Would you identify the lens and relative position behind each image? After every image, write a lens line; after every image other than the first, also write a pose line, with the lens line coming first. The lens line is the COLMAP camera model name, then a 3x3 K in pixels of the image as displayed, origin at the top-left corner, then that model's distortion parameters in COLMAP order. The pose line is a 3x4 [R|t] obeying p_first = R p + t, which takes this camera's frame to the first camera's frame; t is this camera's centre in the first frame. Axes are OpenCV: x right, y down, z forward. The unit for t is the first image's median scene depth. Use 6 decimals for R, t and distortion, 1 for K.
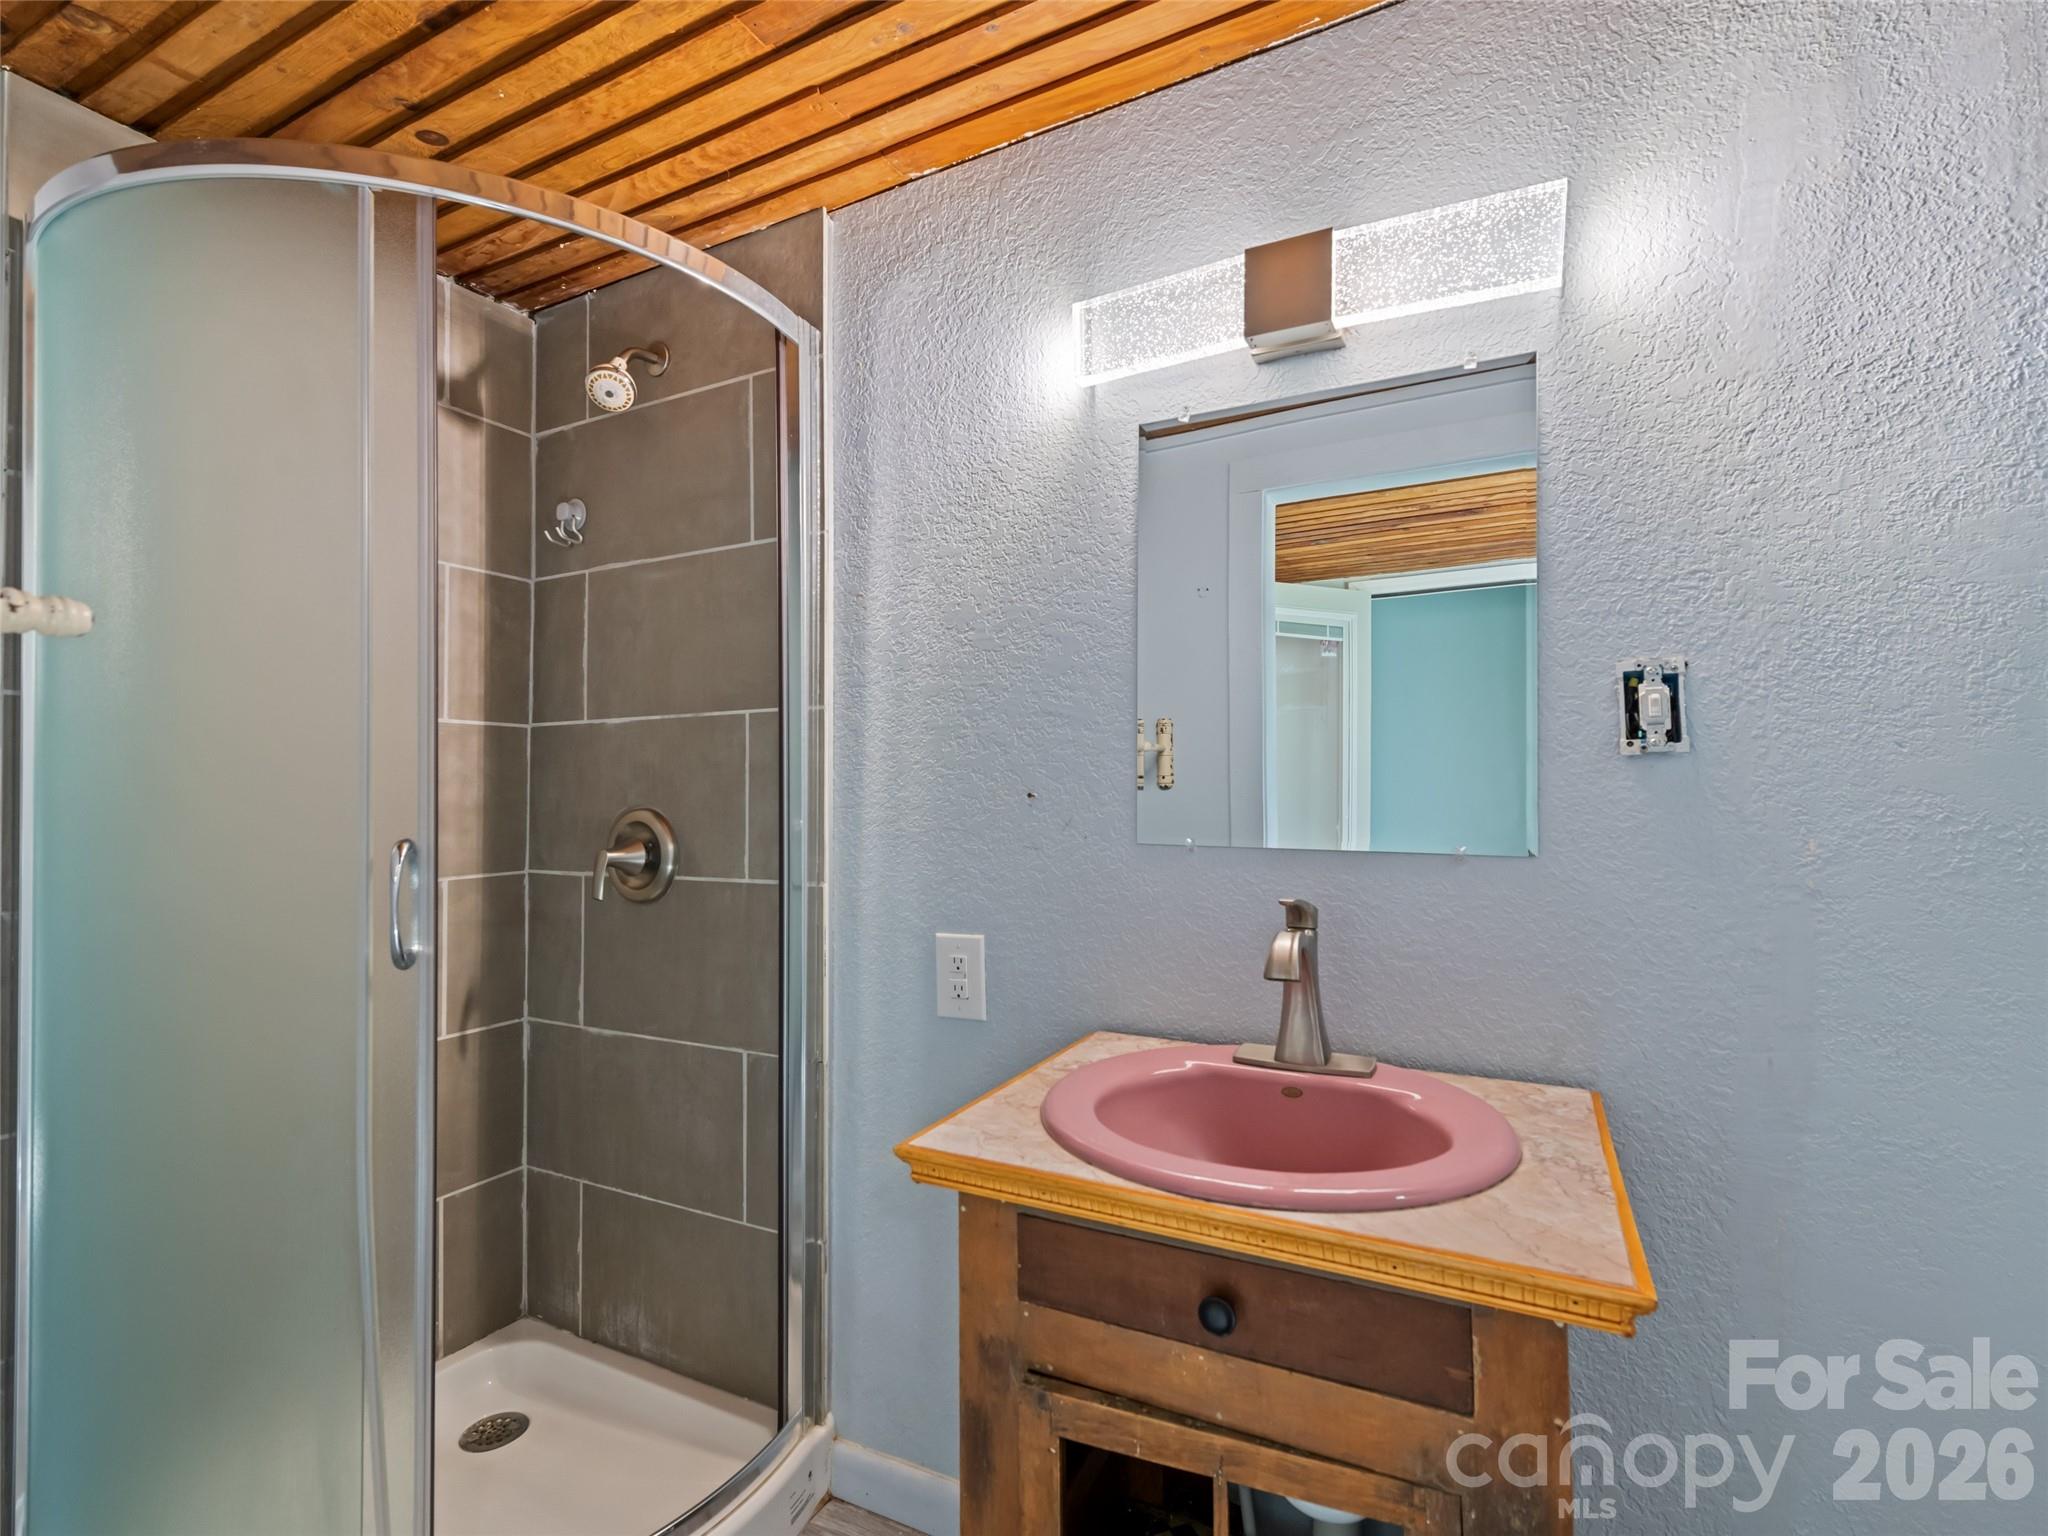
lens RADIAL K [[975.0, 0, 1024.0], [0, 975.0, 768.0], [0, 0, 1]] dist [-0.003985, -0.000994]
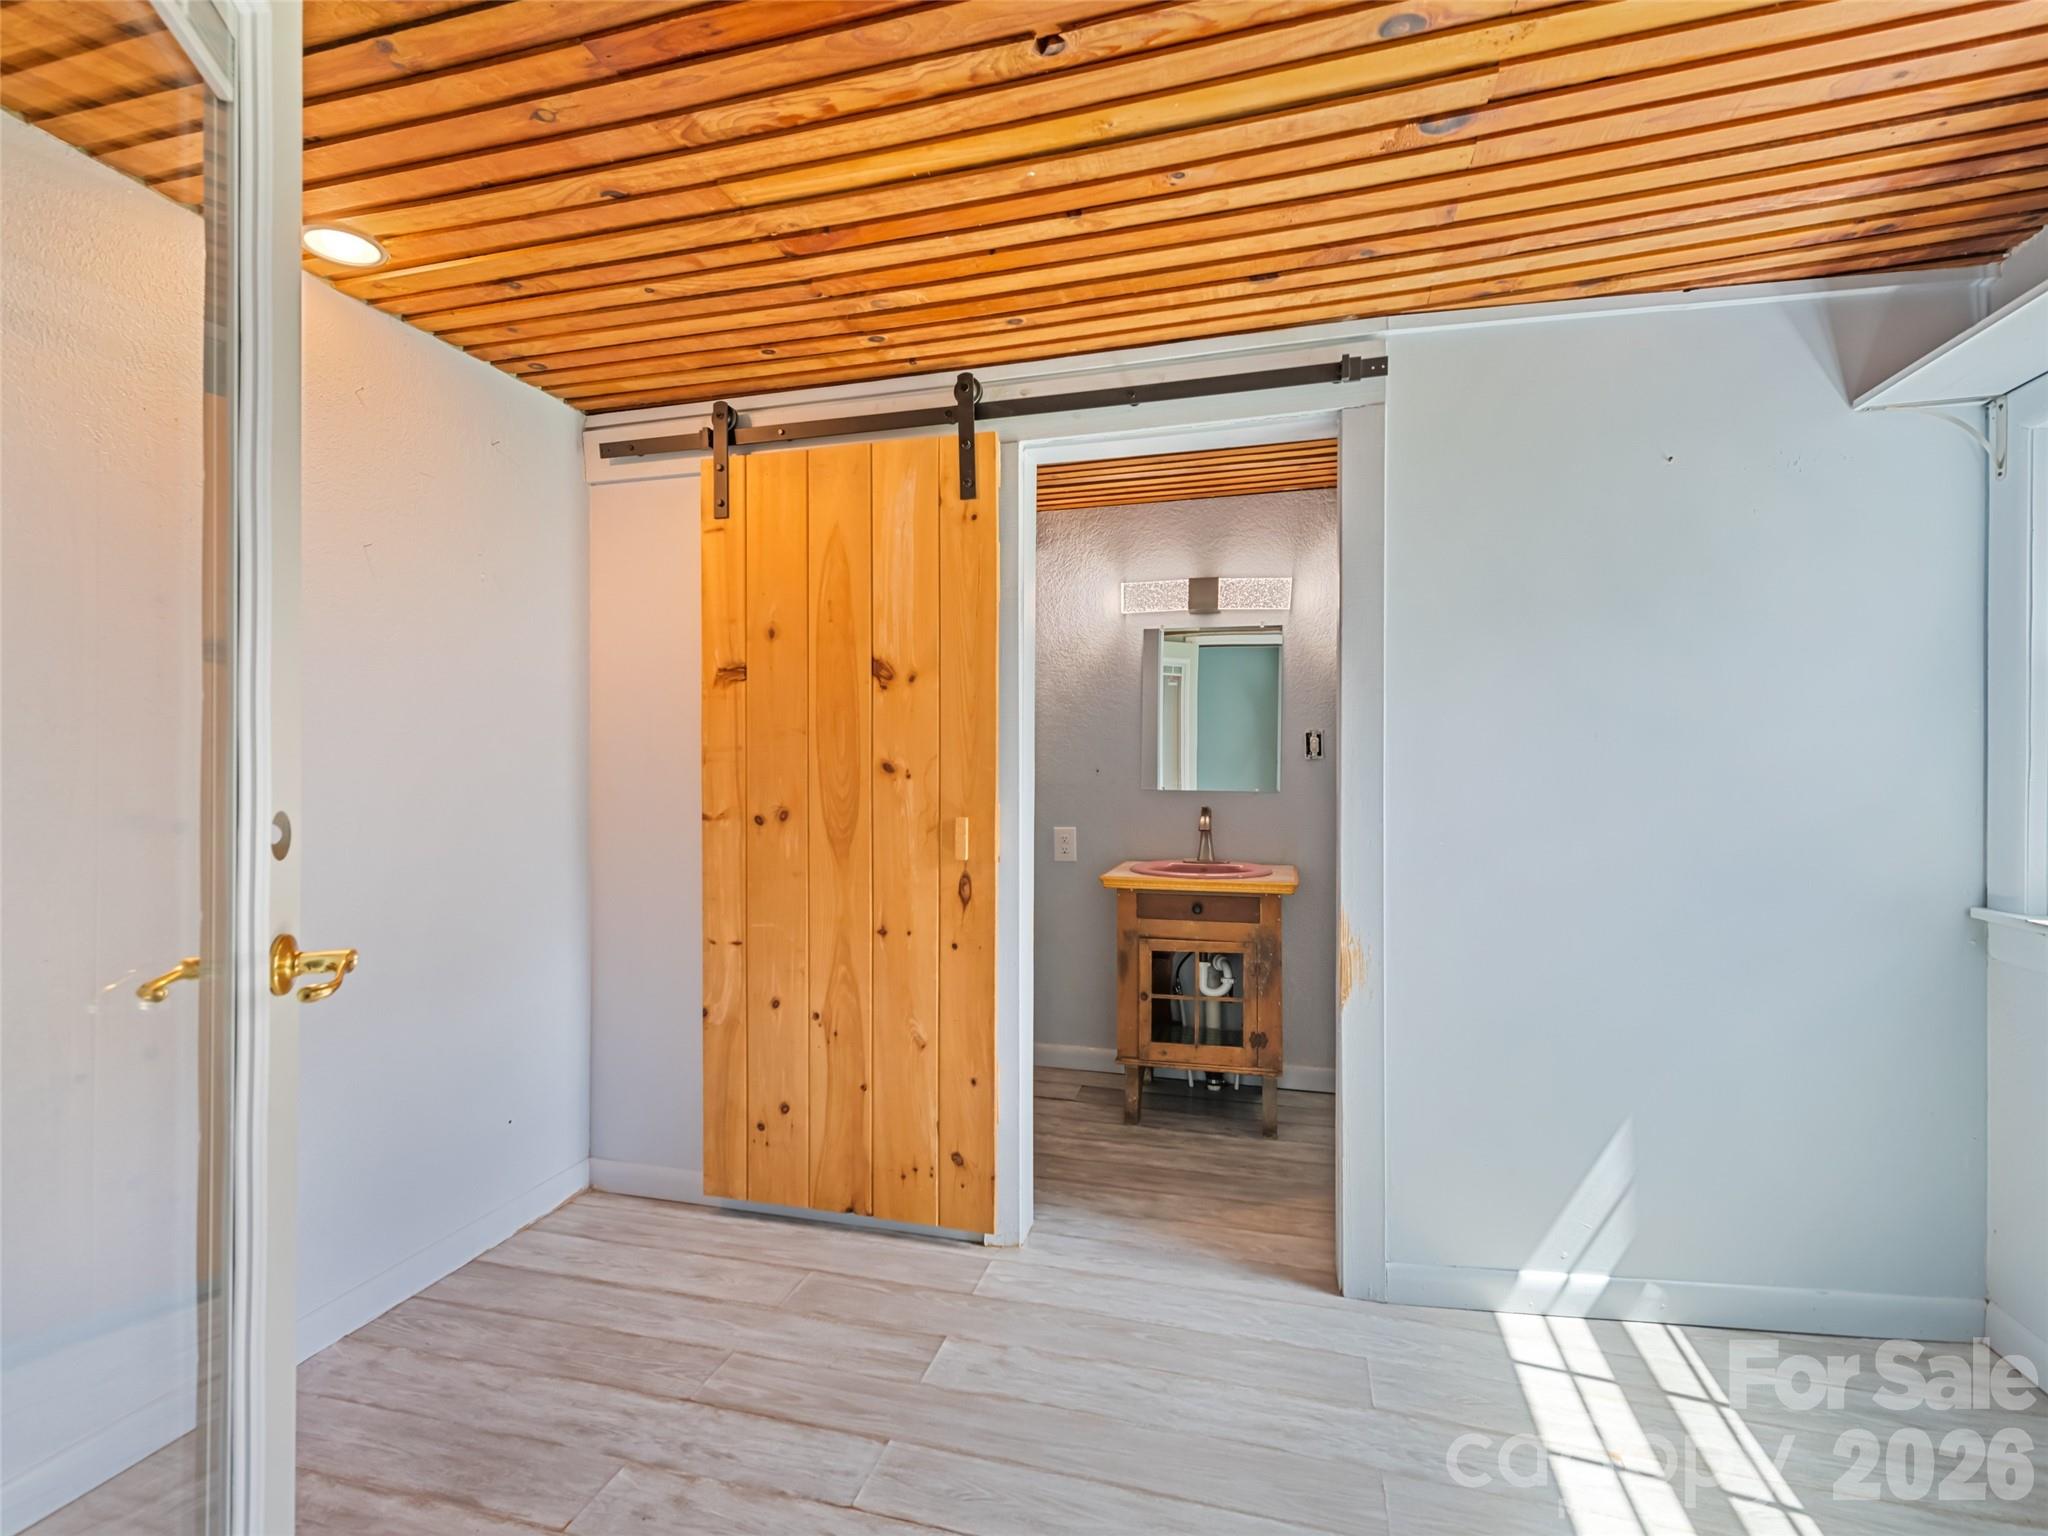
lens RADIAL K [[959.5, 0, 1024.0], [0, 959.5, 768.0], [0, 0, 1]] dist [-0.078661, 0.000069]
pose [[0.979830, 0.007219, 0.199703, -0.890794], [-0.012293, 0.999632, 0.024180, -0.048922], [-0.199455, -0.026148, 0.979558, -1.837821]]
